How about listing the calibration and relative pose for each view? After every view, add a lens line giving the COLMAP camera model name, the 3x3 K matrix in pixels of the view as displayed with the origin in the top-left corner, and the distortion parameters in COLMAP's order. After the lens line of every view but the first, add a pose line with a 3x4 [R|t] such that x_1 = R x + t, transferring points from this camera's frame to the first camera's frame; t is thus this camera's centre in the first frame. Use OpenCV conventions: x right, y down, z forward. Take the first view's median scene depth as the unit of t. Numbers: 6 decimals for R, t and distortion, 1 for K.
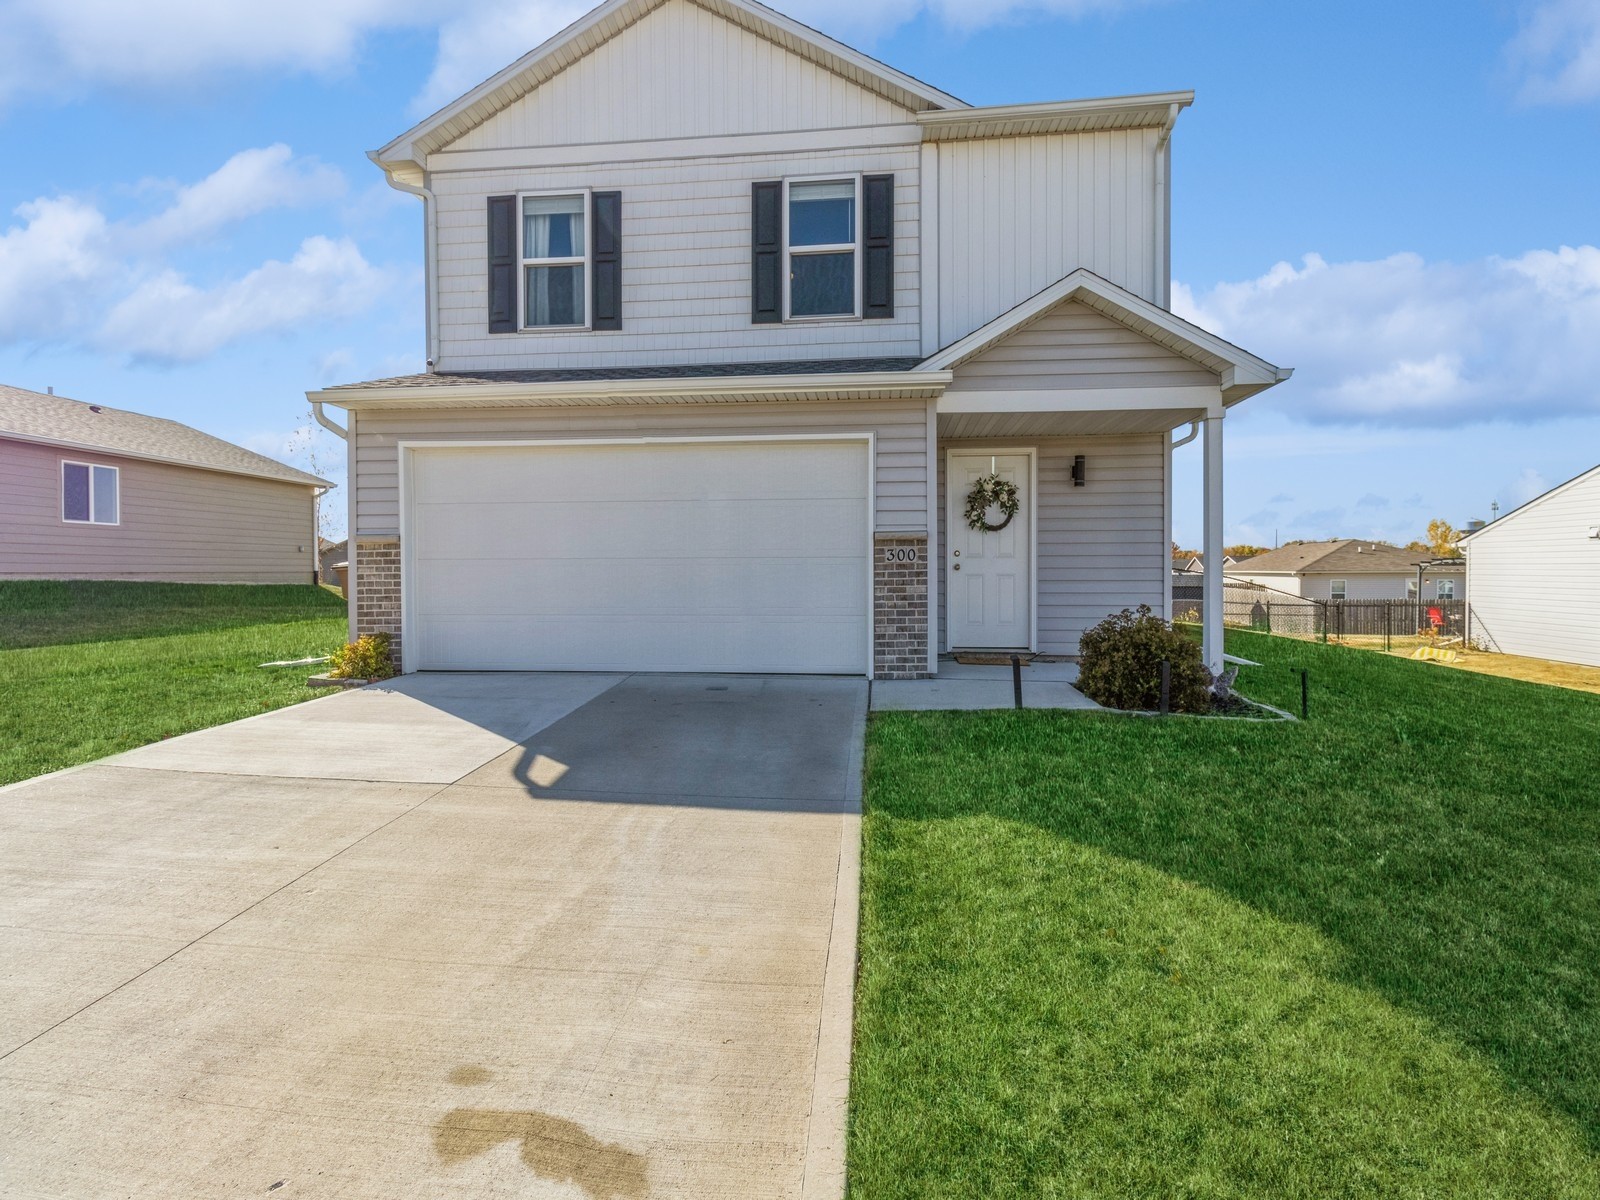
lens RADIAL K [[740.1, 0, 797.2], [0, 740.1, 588.1], [0, 0, 1]] dist [0.000400, 0.000238]
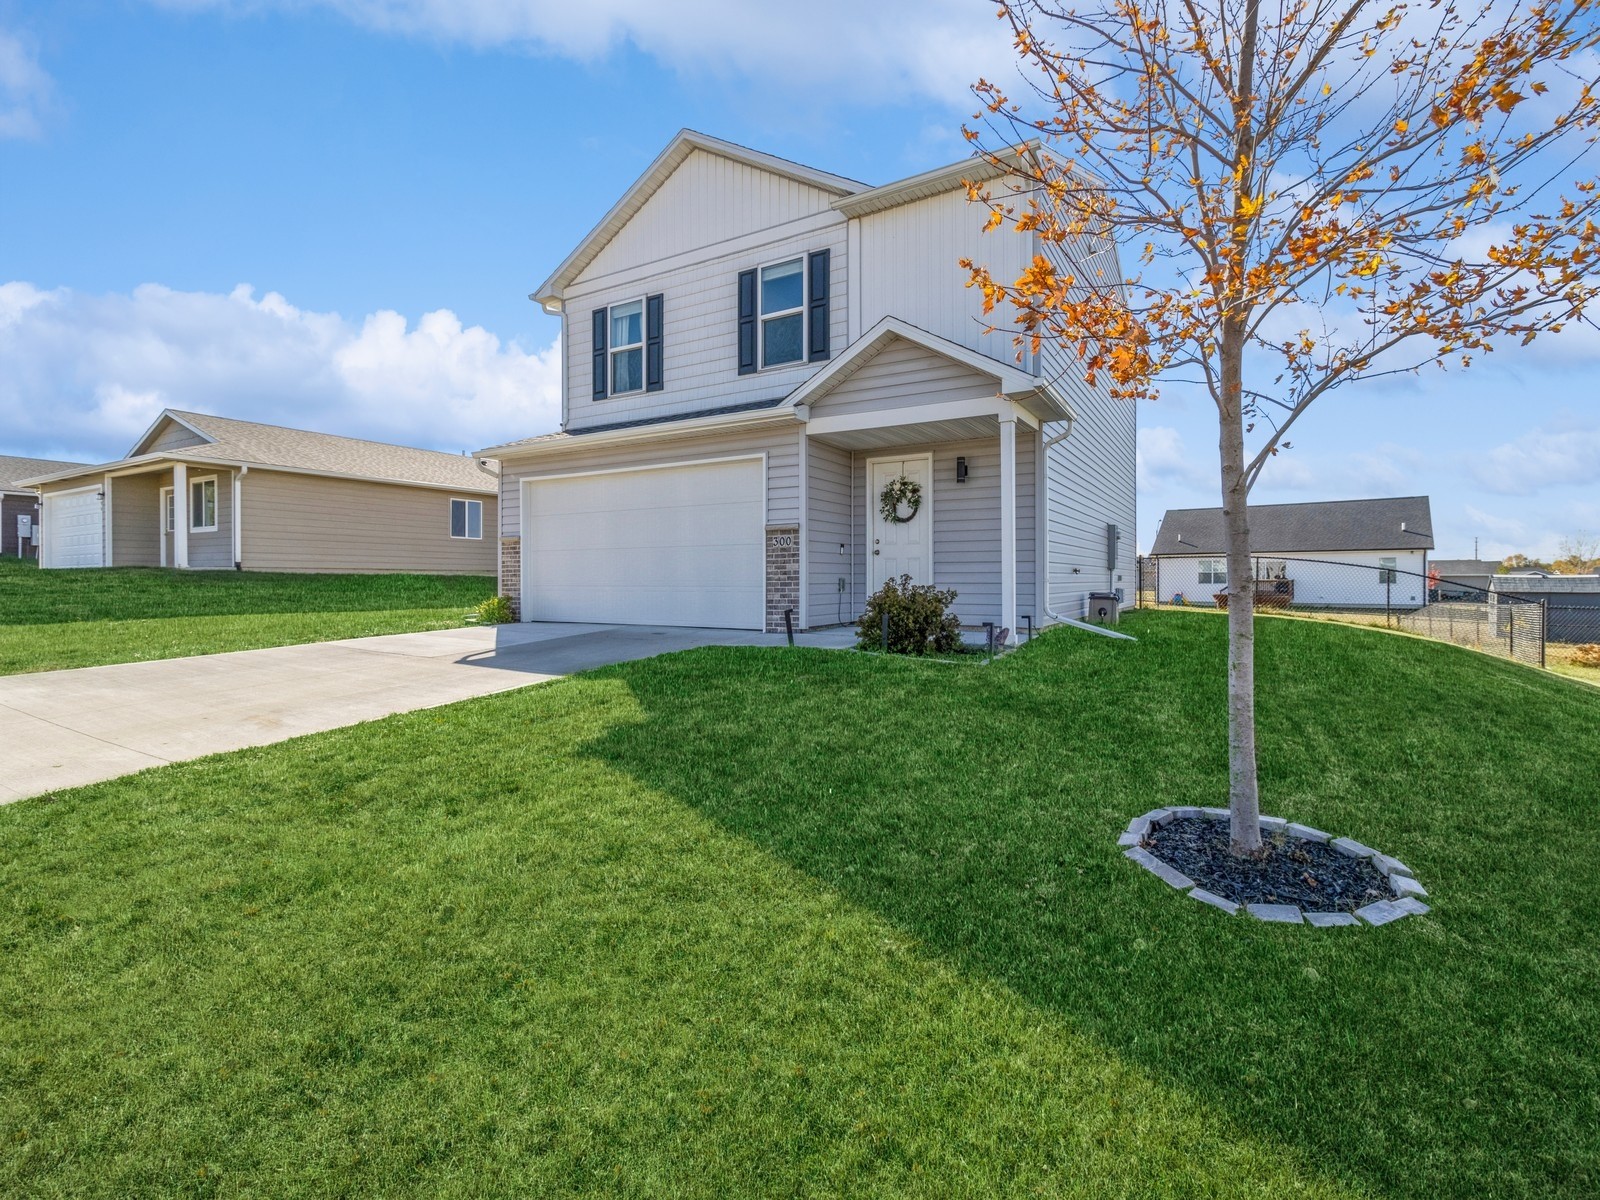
lens RADIAL K [[740.1, 0, 805.3], [0, 740.1, 593.2], [0, 0, 1]] dist [0.000400, 0.000238]
pose [[0.906314, 0.009132, -0.422507, 0.631549], [-0.012302, 0.999913, -0.004775, 0.047097], [0.422426, 0.009525, 0.906347, -0.176986]]
